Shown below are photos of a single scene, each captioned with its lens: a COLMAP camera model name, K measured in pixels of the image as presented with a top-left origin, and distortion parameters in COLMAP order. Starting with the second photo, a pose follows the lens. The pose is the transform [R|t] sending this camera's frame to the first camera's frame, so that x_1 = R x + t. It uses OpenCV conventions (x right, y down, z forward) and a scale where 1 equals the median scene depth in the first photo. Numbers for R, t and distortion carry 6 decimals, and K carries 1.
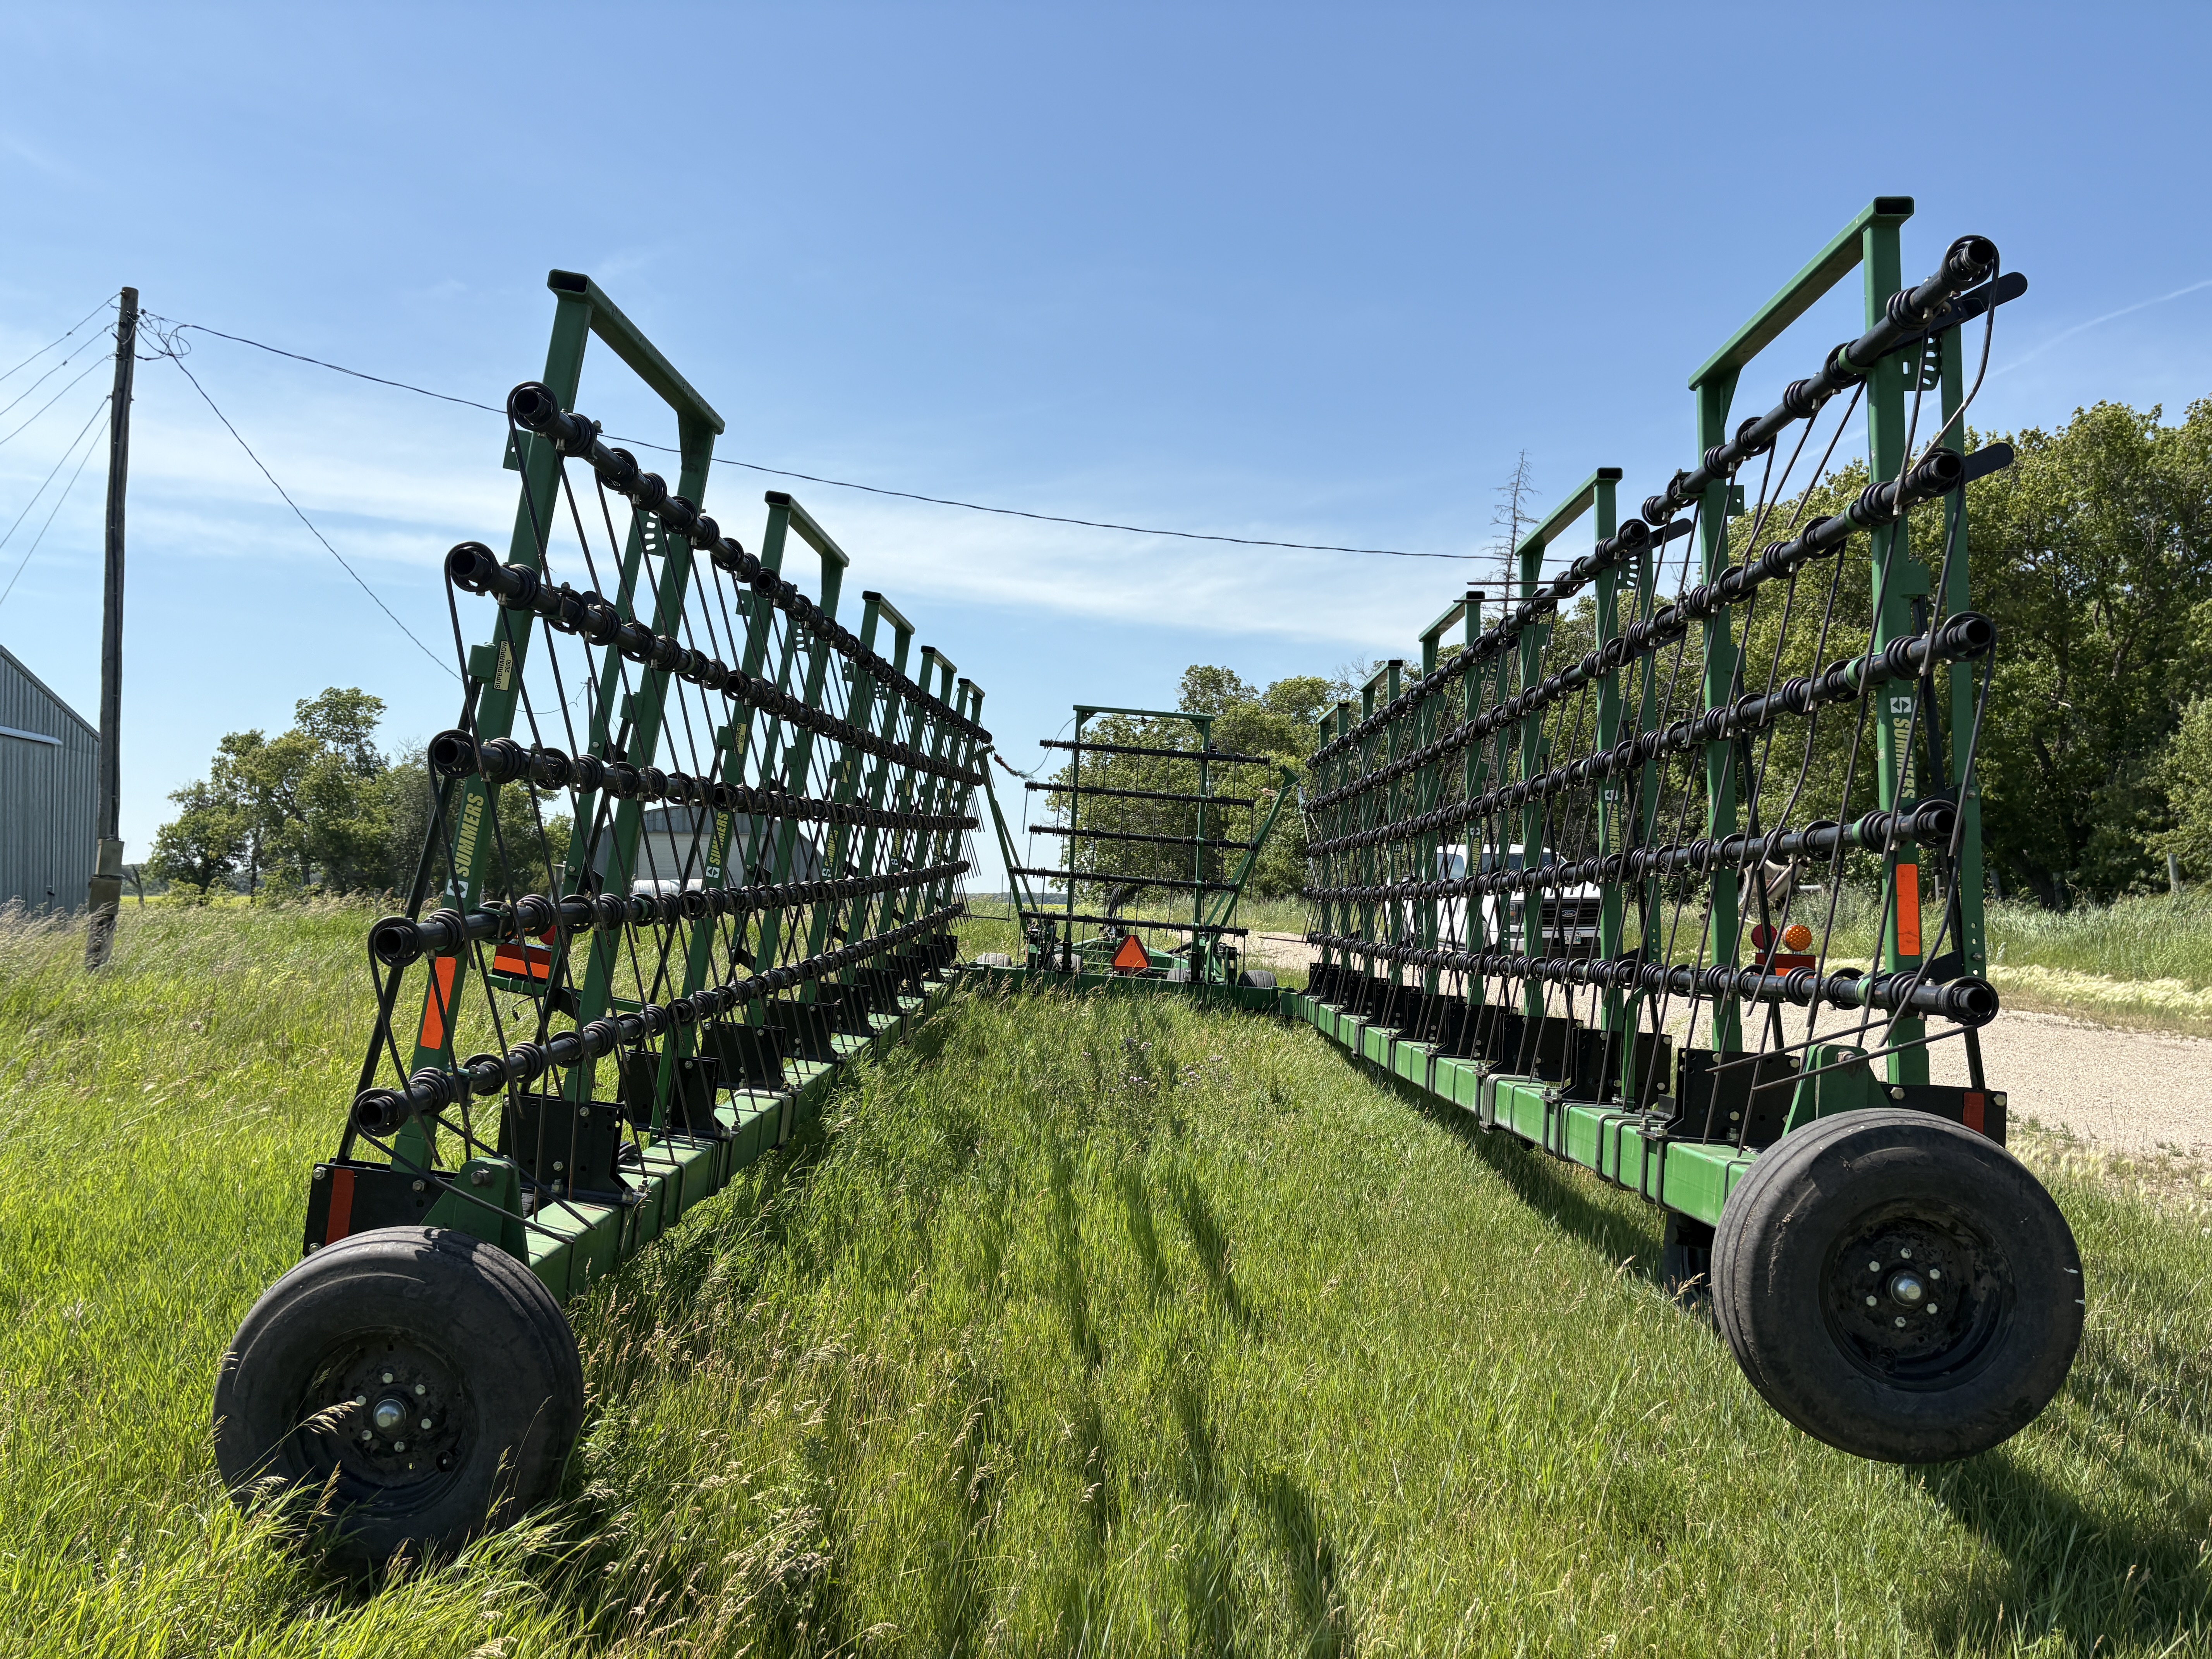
lens RADIAL K [[1680.6, 0, 1073.9], [0, 1680.6, 821.0], [0, 0, 1]] dist [0.079230, -0.117974]
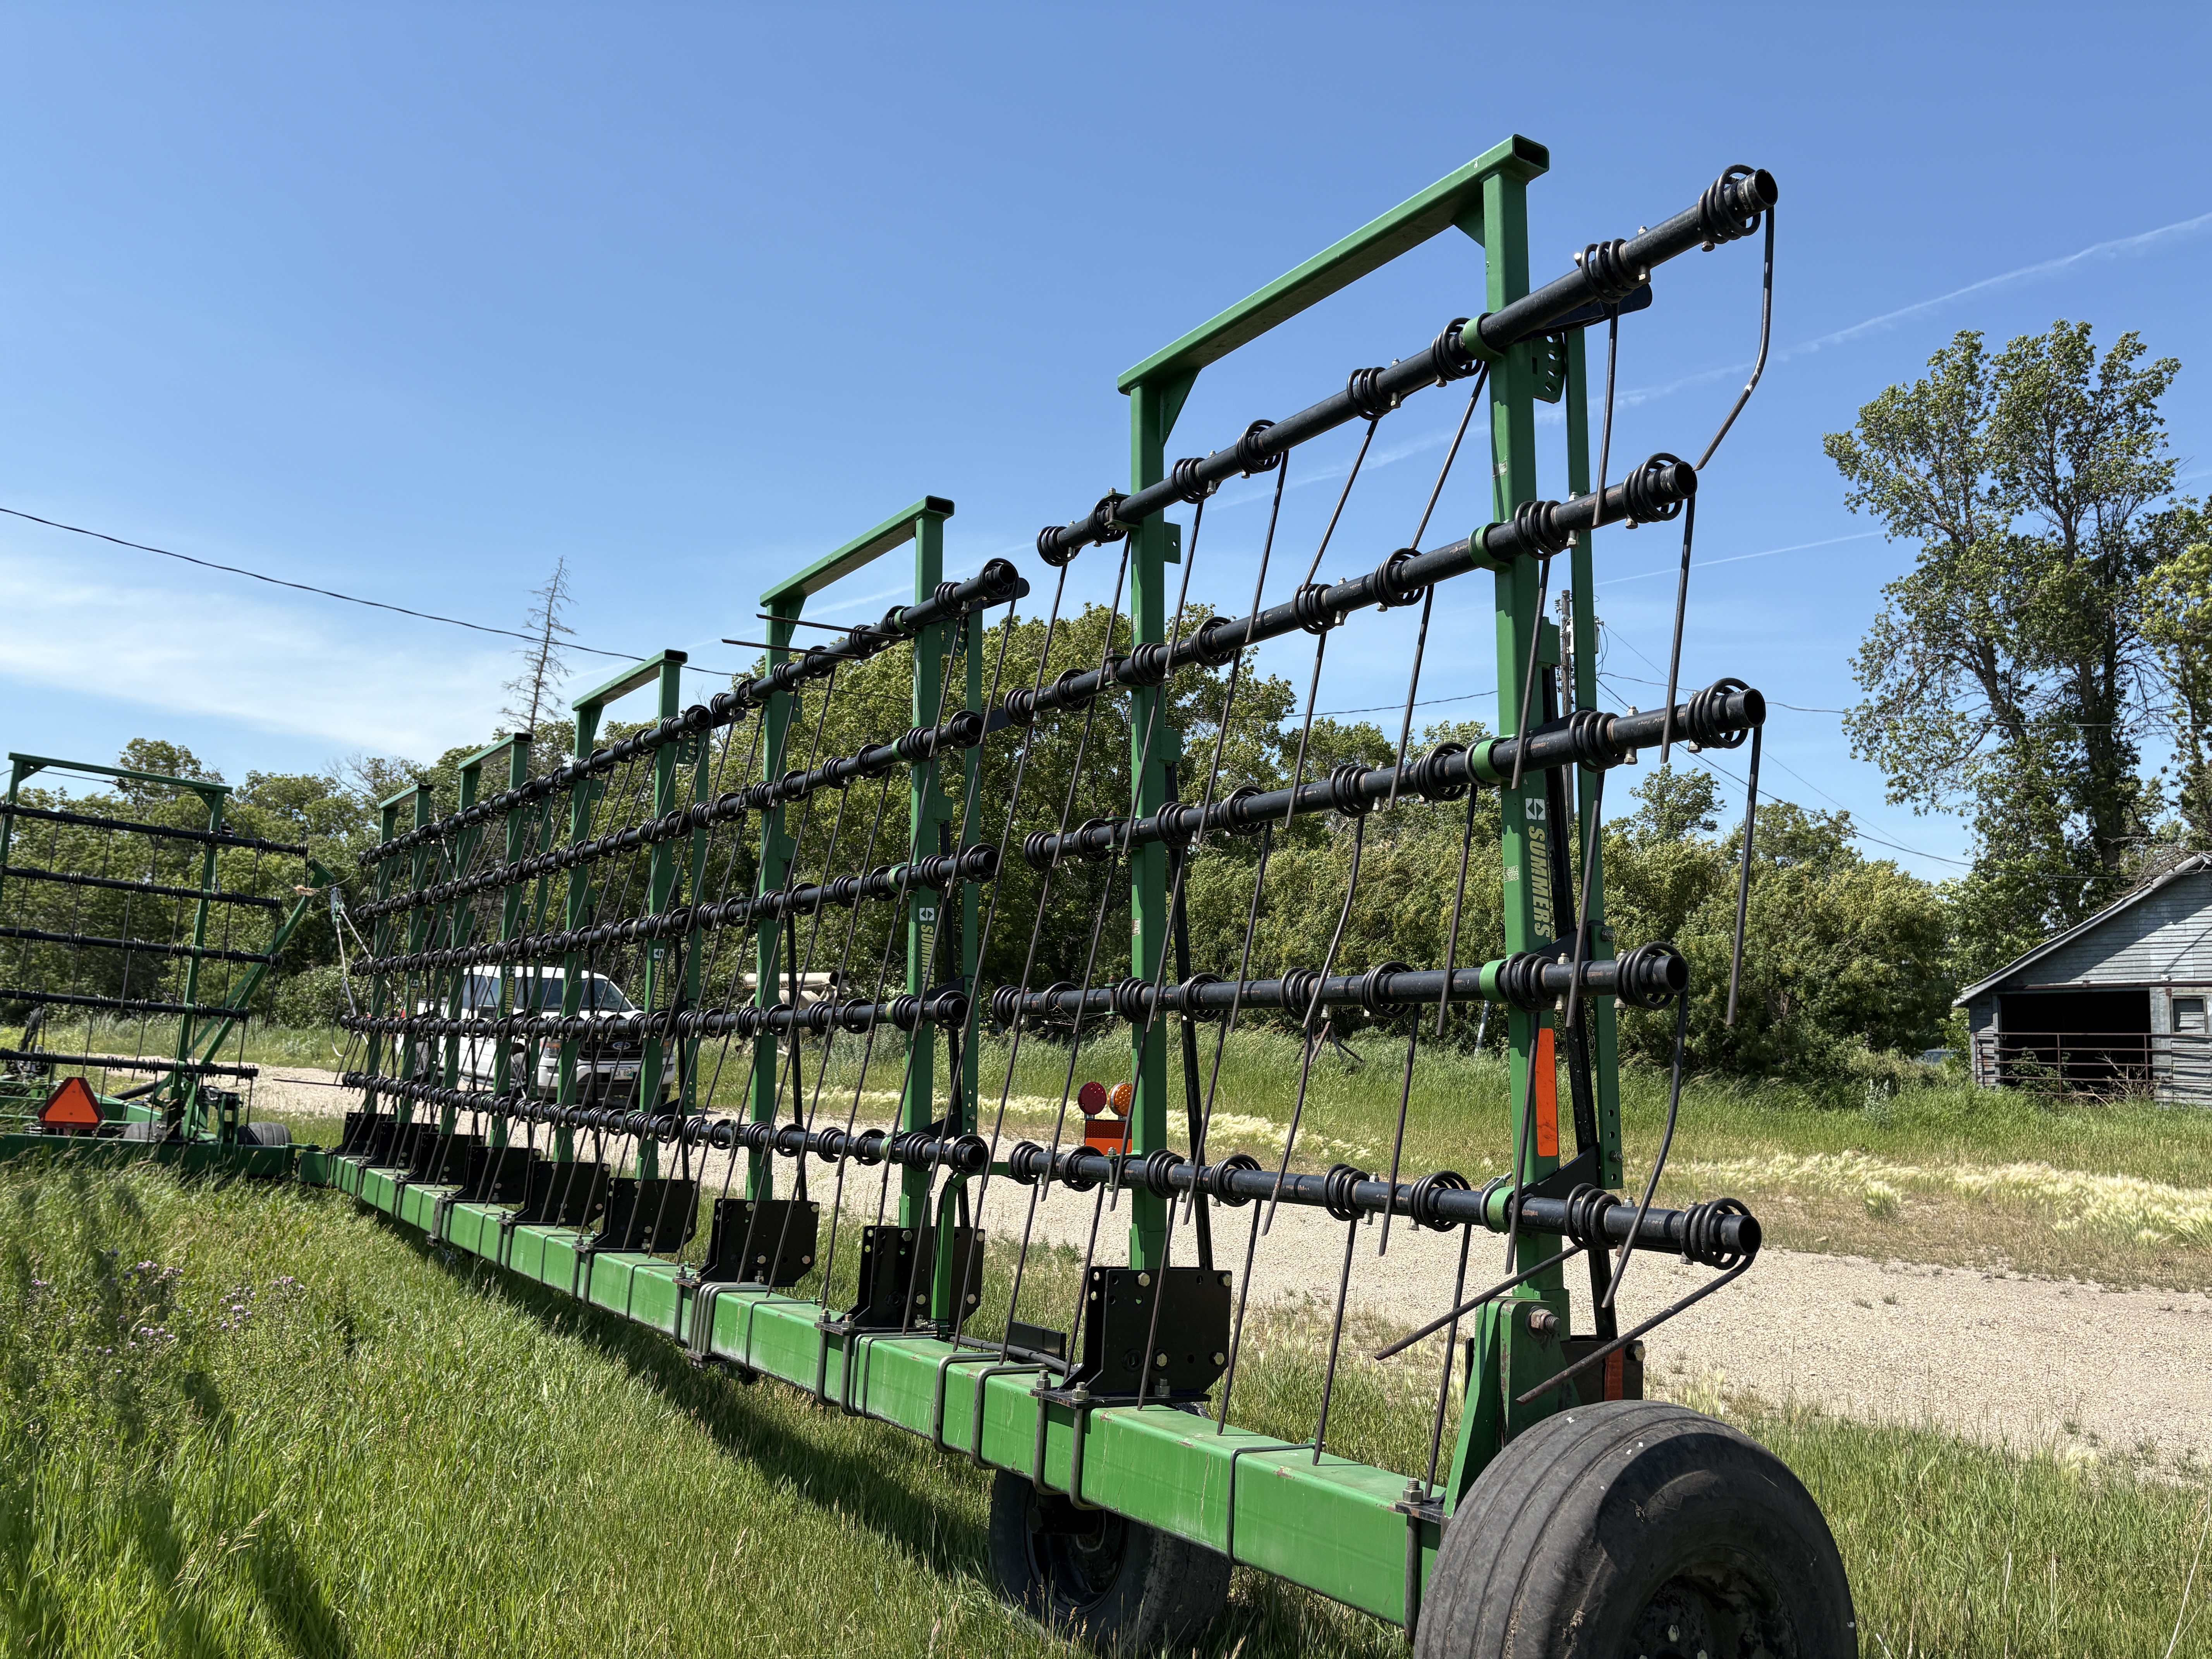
lens RADIAL K [[1635.7, 0, 1106.0], [0, 1635.7, 829.5], [0, 0, 1]] dist [0.017026, 0.006711]
pose [[0.813178, 0.080479, 0.576424, -0.036103], [-0.040714, 0.995833, -0.081600, 0.002937], [-0.580590, 0.042887, 0.813066, 0.268784]]
